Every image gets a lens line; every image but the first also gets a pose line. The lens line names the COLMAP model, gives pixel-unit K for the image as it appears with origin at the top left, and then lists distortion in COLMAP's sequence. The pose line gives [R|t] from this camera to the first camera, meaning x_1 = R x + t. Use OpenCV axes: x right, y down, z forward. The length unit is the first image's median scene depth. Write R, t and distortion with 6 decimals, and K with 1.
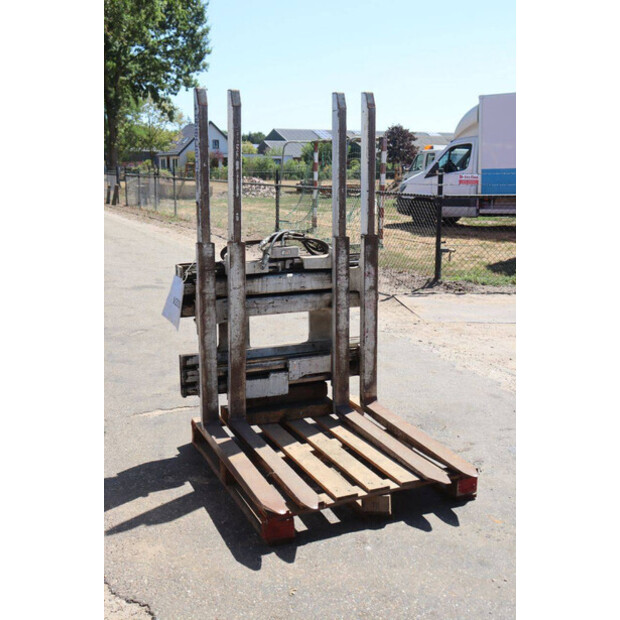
lens RADIAL K [[736.7, 0, 310.0], [0, 736.7, 310.0], [0, 0, 1]] dist [-0.006437, 0.058286]
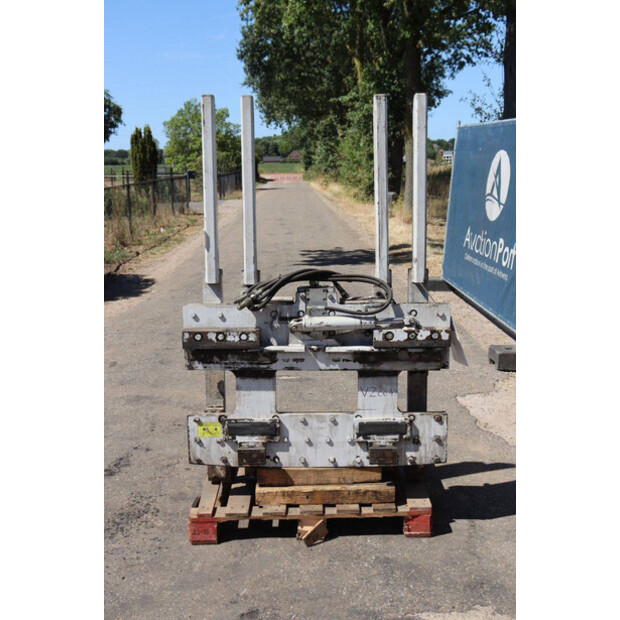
lens RADIAL K [[776.7, 0, 310.0], [0, 776.7, 310.0], [0, 0, 1]] dist [0.024121, 0.045028]
pose [[-0.922933, -0.058528, 0.380486, -0.351365], [0.089594, 0.928577, 0.360164, -0.363939], [-0.374391, 0.366496, -0.851770, 1.715633]]
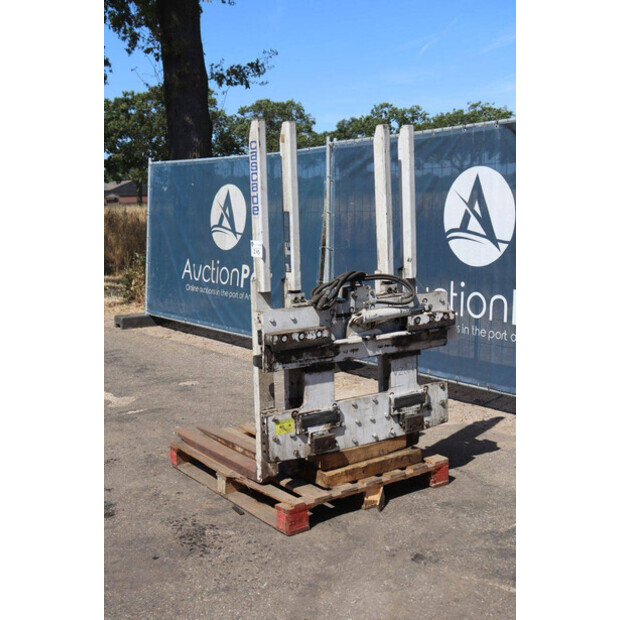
lens RADIAL K [[823.4, 0, 310.0], [0, 823.4, 310.0], [0, 0, 1]] dist [0.036501, 0.040805]
pose [[-0.978145, 0.060397, -0.198959, 0.220943], [-0.007147, 0.946550, 0.322478, -0.387734], [0.207801, 0.316852, -0.925431, 1.938157]]
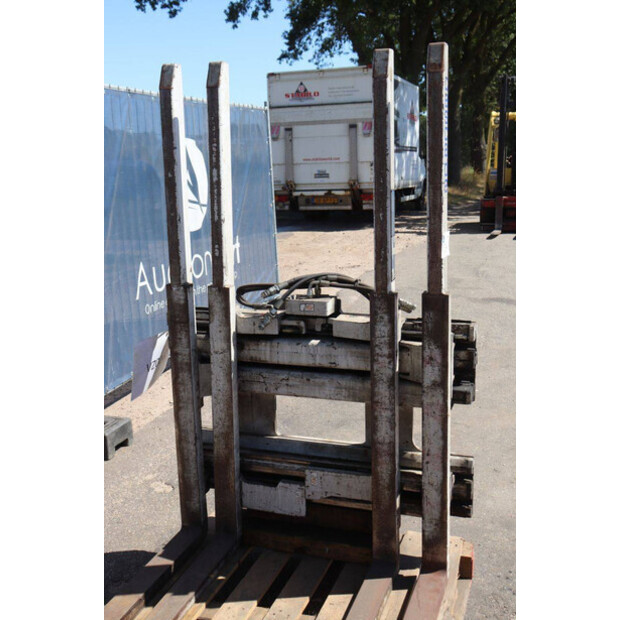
lens RADIAL K [[736.7, 0, 310.0], [0, 736.7, 310.0], [0, 0, 1]] dist [-0.006437, 0.058286]
pose [[0.748910, 0.123491, -0.651063, 0.385330], [-0.109180, 0.992050, 0.062579, -0.114361], [0.653615, 0.024217, 0.756439, 0.499502]]
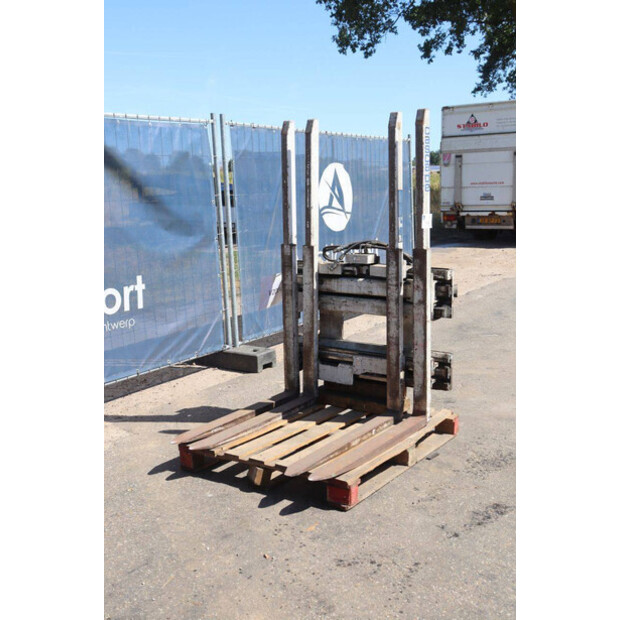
lens RADIAL K [[724.0, 0, 310.0], [0, 724.0, 310.0], [0, 0, 1]] dist [-0.007142, 0.056038]
pose [[0.542395, 0.137682, -0.828765, 0.833737], [-0.149506, 0.986552, 0.066050, -0.062195], [0.826714, 0.088080, 0.555685, 0.329910]]
